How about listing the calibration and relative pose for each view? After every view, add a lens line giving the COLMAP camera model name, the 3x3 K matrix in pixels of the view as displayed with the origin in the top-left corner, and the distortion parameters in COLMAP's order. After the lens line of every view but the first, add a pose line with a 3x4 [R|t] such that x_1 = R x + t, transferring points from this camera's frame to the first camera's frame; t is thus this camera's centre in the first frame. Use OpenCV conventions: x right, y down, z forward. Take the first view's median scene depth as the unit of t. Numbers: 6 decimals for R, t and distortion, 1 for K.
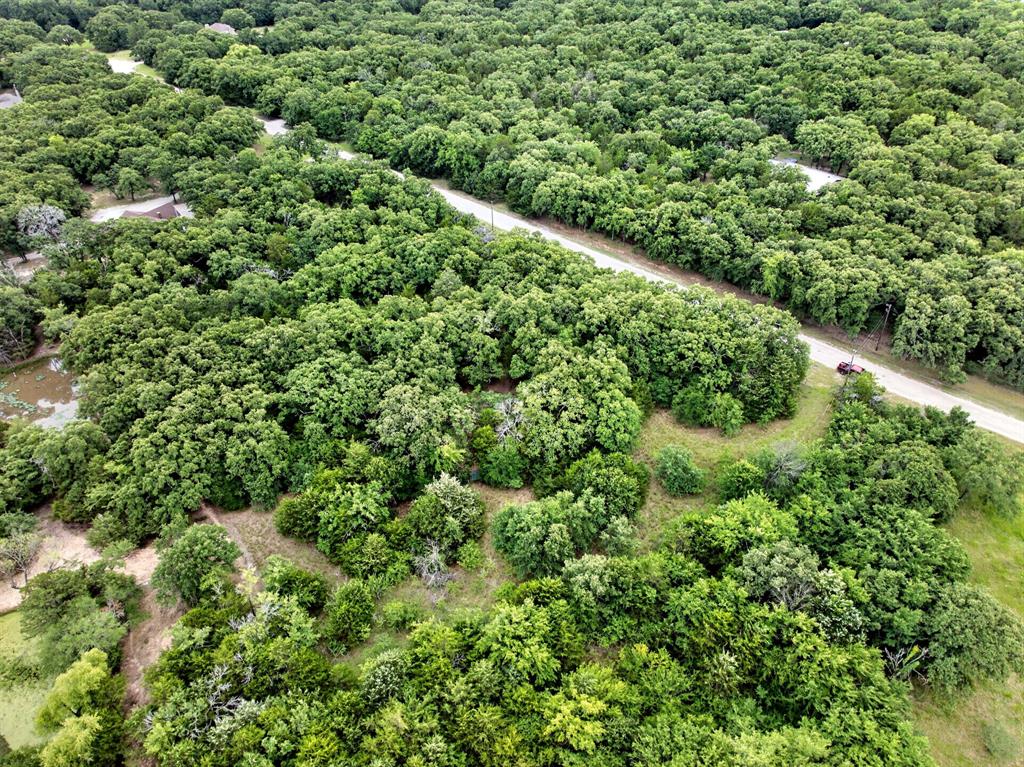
lens RADIAL K [[699.7, 0, 513.9], [0, 699.7, 382.6], [0, 0, 1]] dist [-0.009572, 0.008181]
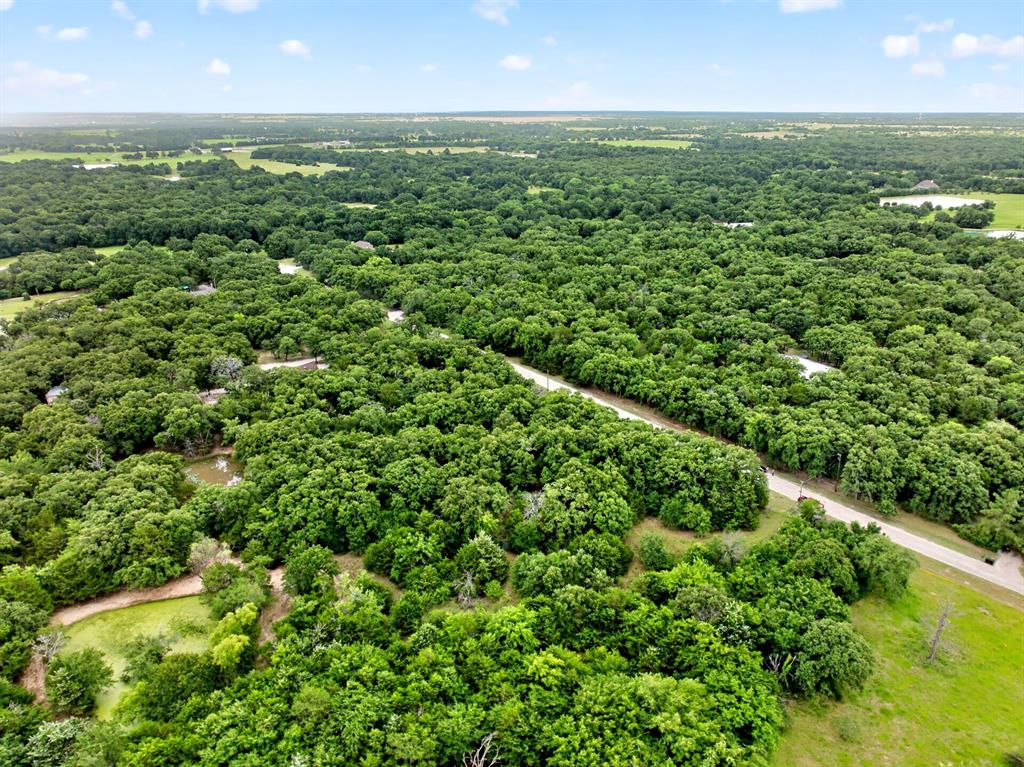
lens RADIAL K [[705.6, 0, 515.2], [0, 705.6, 376.7], [0, 0, 1]] dist [0.005311, -0.005882]
pose [[0.989924, 0.051216, -0.132015, 0.095776], [-0.086902, 0.955816, -0.280828, 0.151537], [0.111799, 0.289471, 0.950635, -0.312850]]
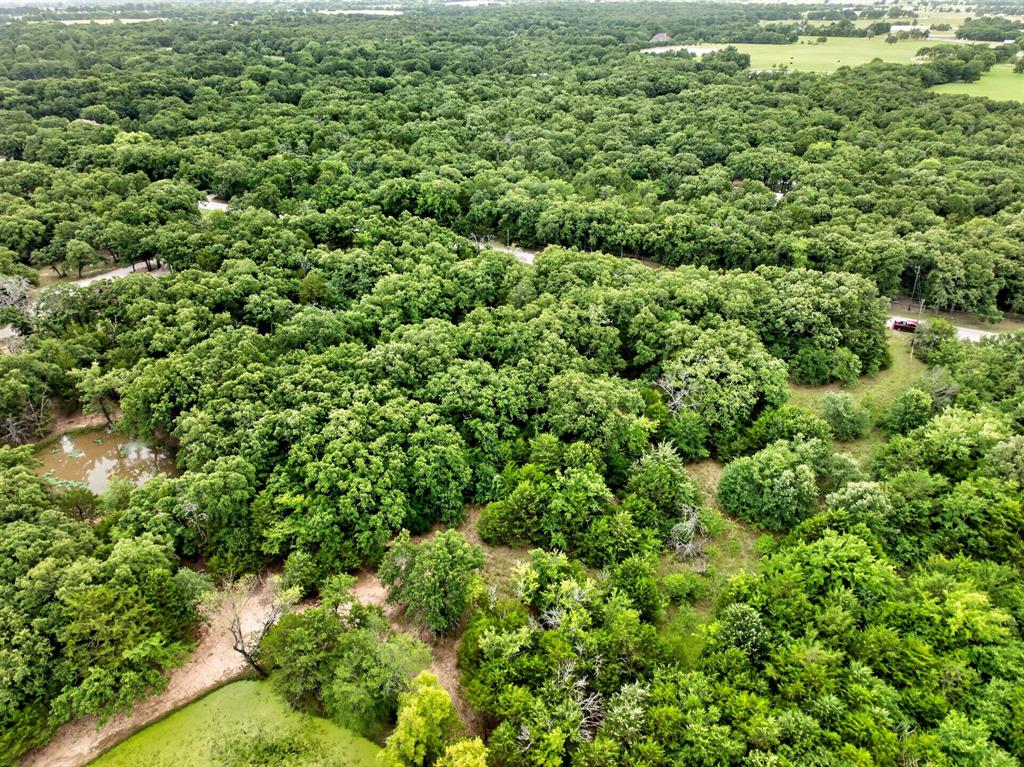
lens RADIAL K [[699.7, 0, 513.9], [0, 699.7, 382.6], [0, 0, 1]] dist [-0.009572, 0.008181]
pose [[0.962462, -0.134187, 0.235925, -0.334054], [0.165484, 0.979102, -0.118213, 0.085952], [-0.215132, 0.152817, 0.964554, 0.076762]]
